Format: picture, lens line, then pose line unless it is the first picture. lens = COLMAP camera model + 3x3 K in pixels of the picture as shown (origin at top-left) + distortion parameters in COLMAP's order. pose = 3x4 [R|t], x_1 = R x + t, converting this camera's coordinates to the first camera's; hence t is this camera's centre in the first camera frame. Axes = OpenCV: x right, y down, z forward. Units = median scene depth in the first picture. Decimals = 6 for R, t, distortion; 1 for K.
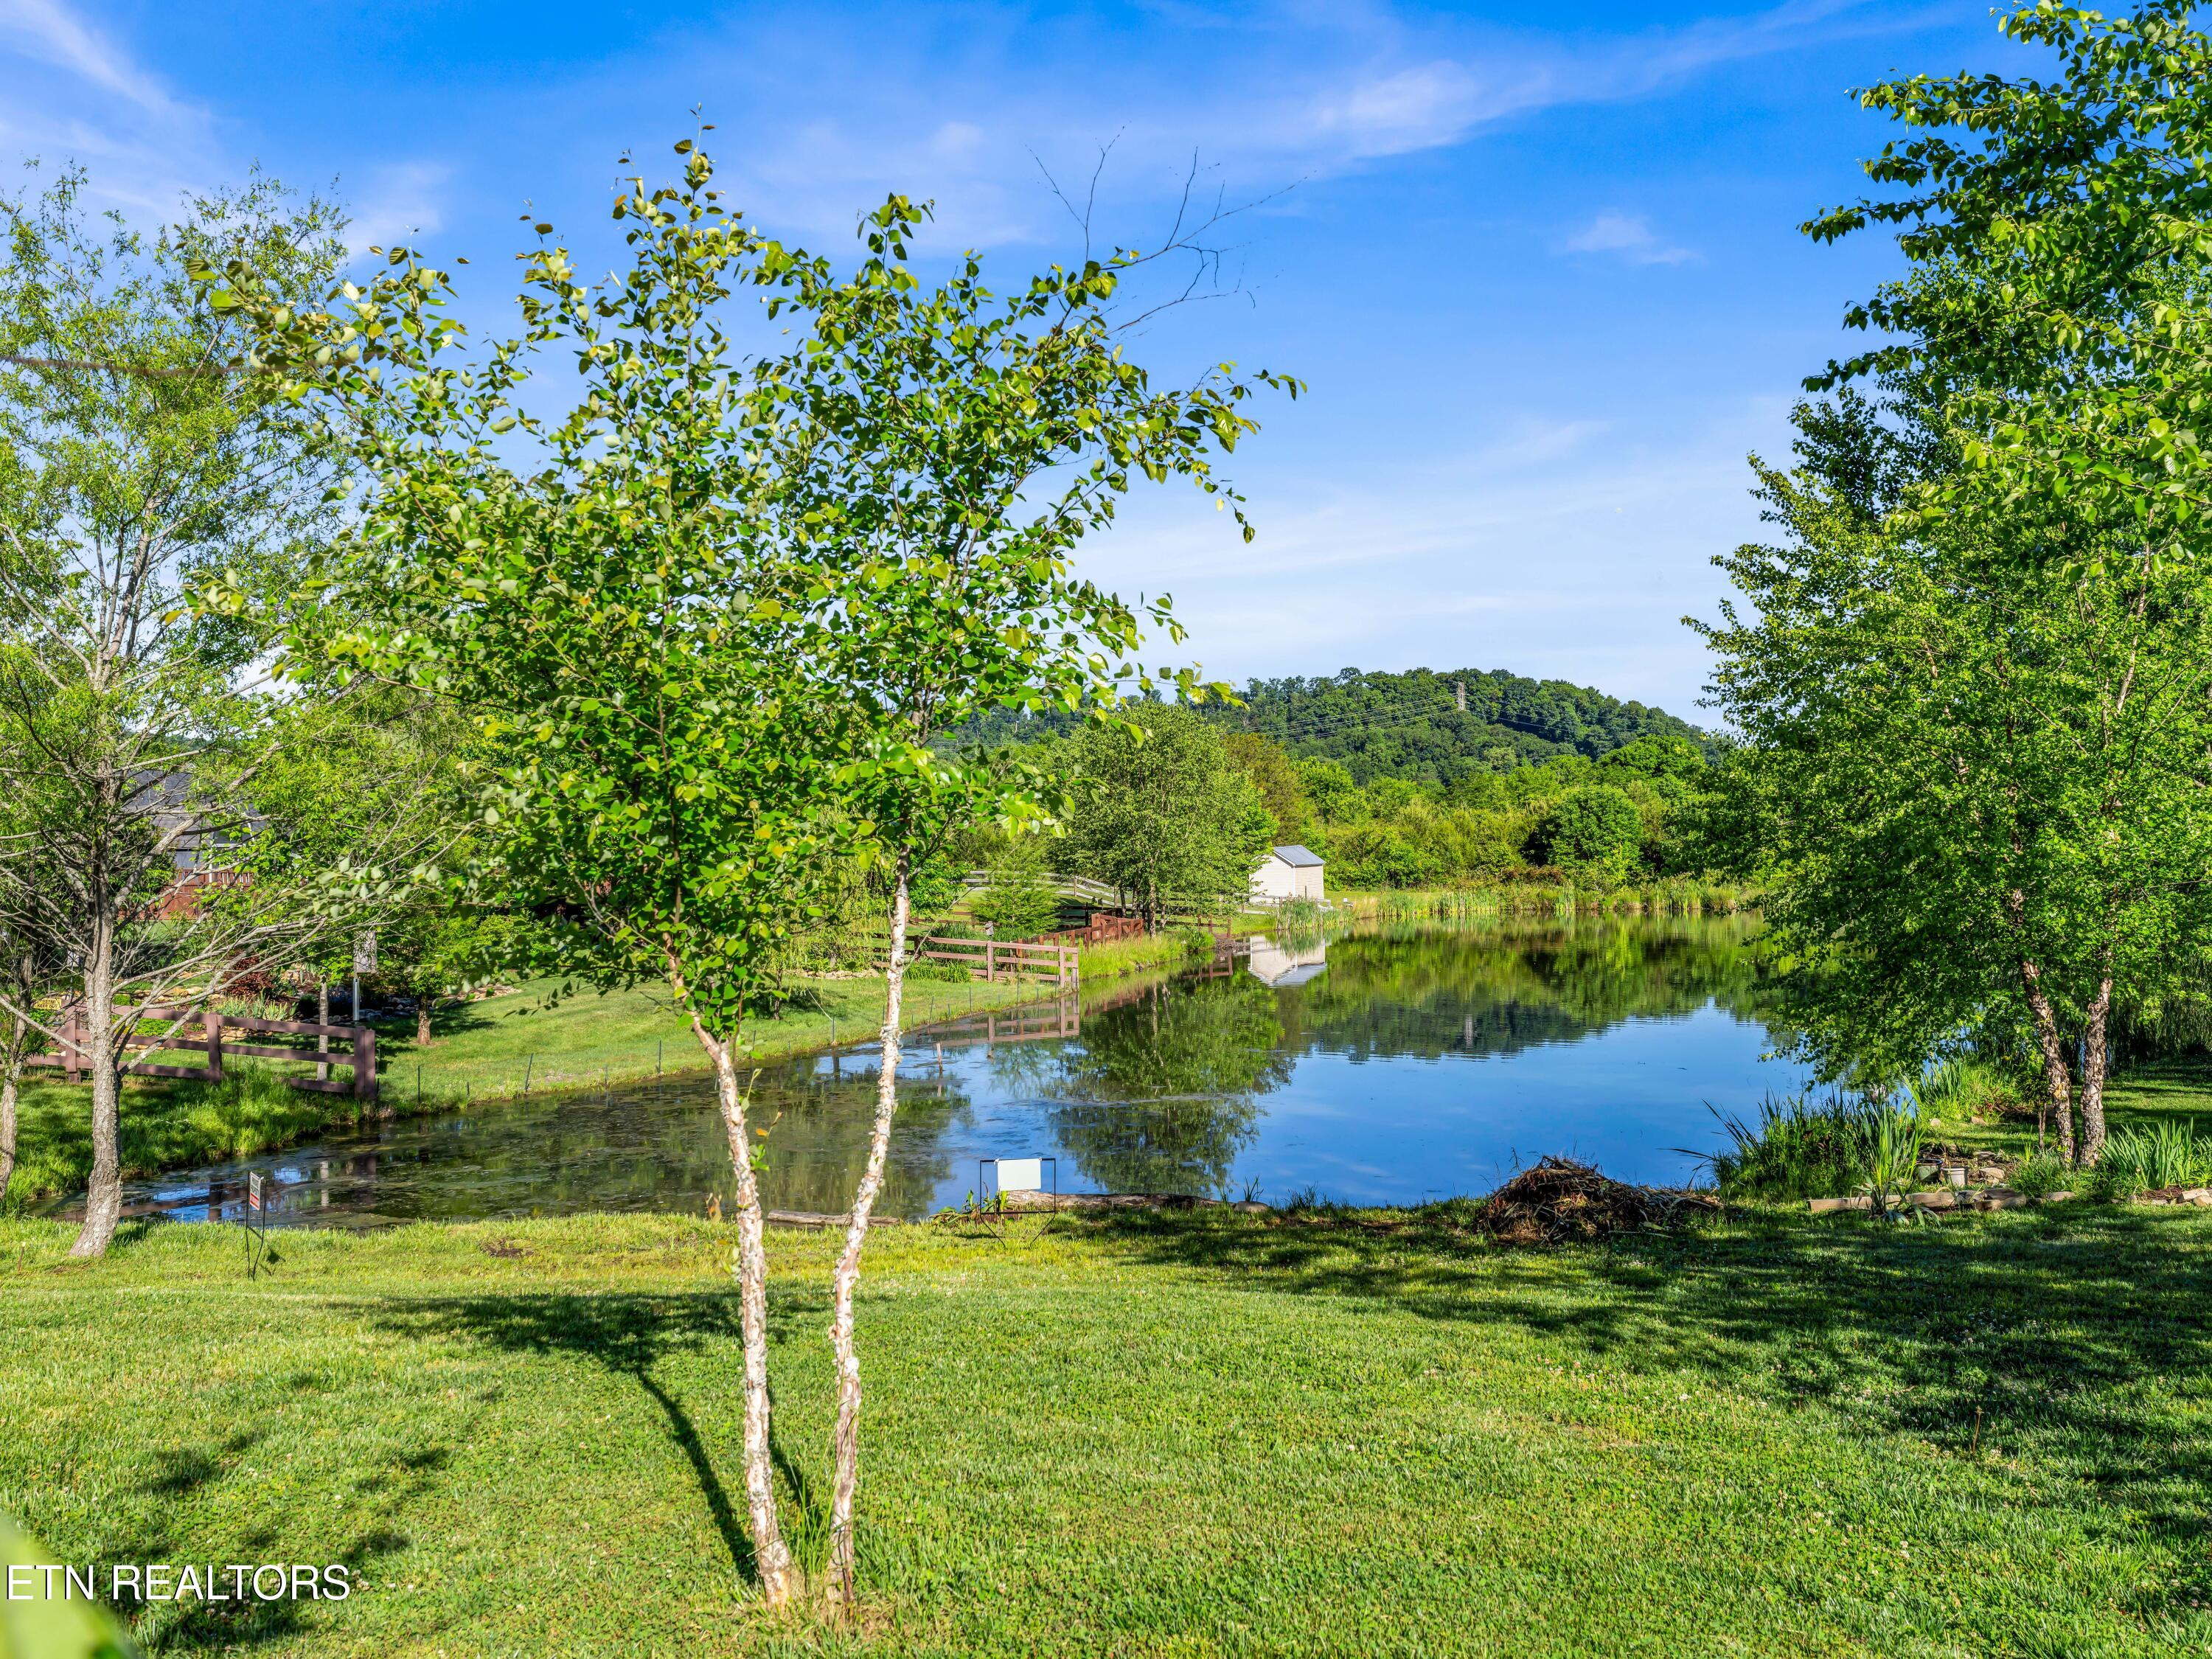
lens RADIAL K [[1620.2, 0, 1208.2], [0, 1620.2, 846.4], [0, 0, 1]] dist [0.006603, 0.001414]
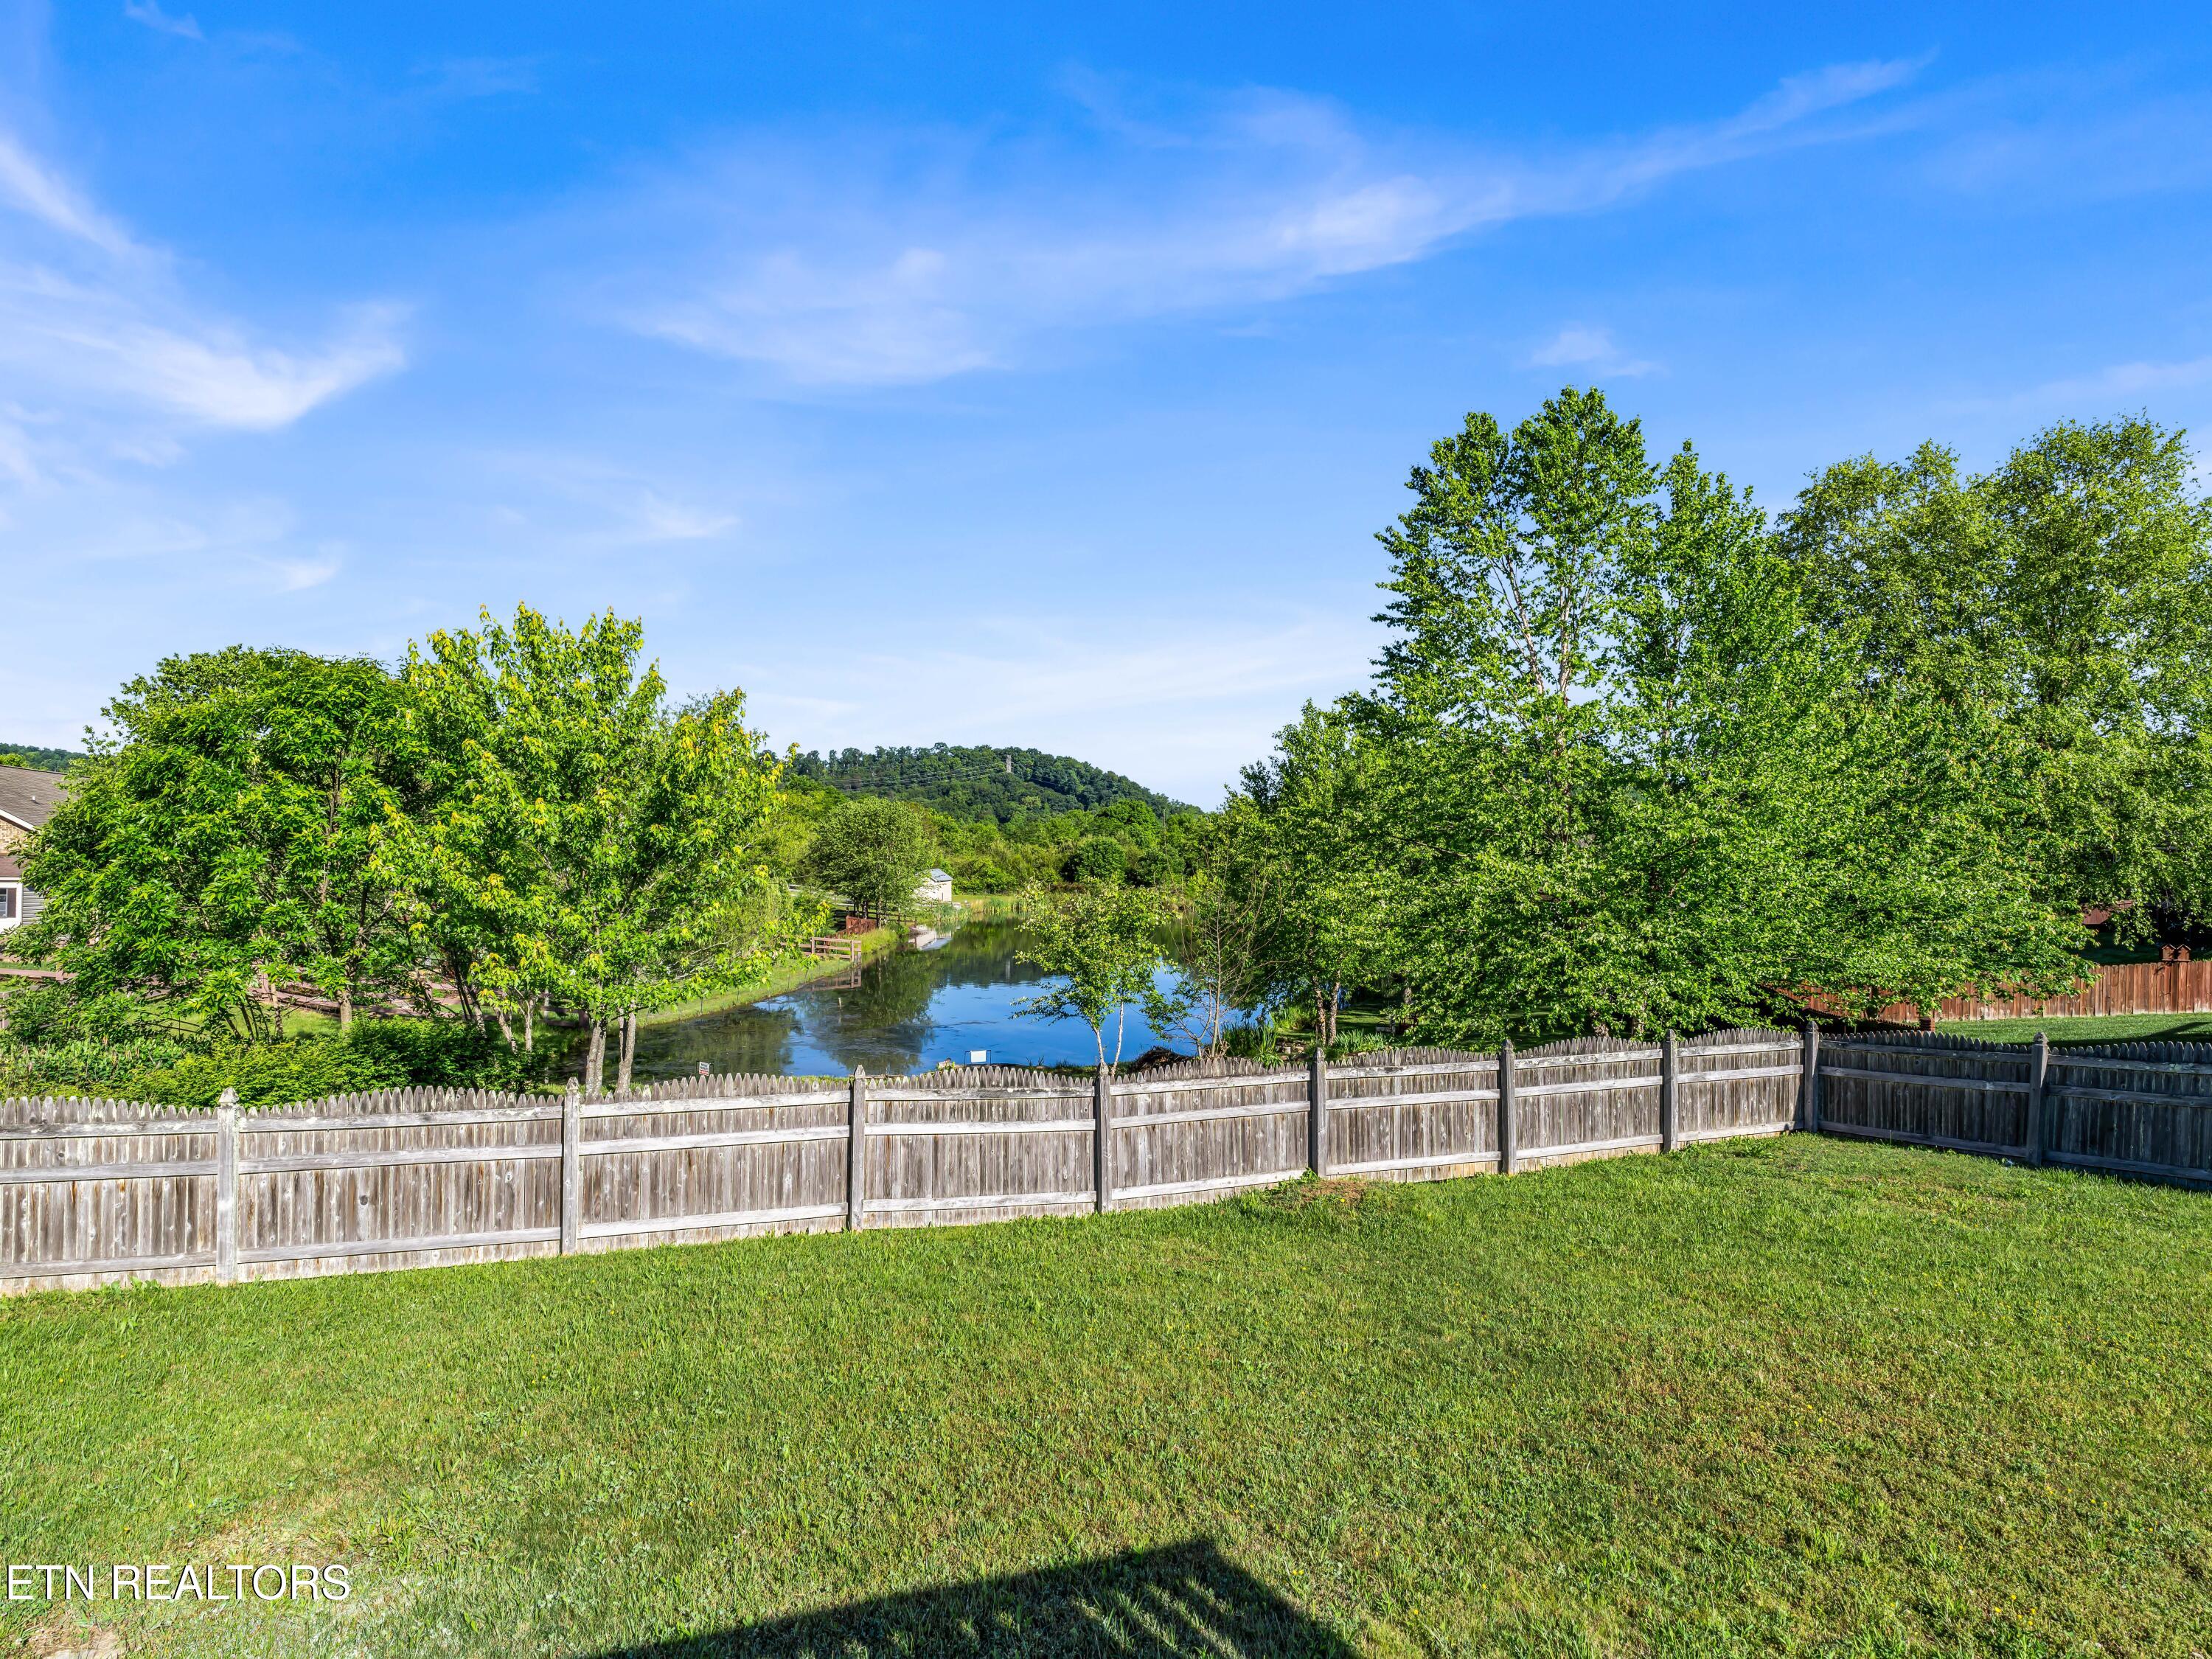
lens RADIAL K [[1075.7, 0, 1093.9], [0, 1075.7, 869.3], [0, 0, 1]] dist [0.002224, -0.000839]
pose [[0.967015, 0.022491, 0.253726, -0.068394], [-0.029048, 0.999333, 0.022129, -0.027957], [-0.253059, -0.028769, 0.967023, -0.140935]]
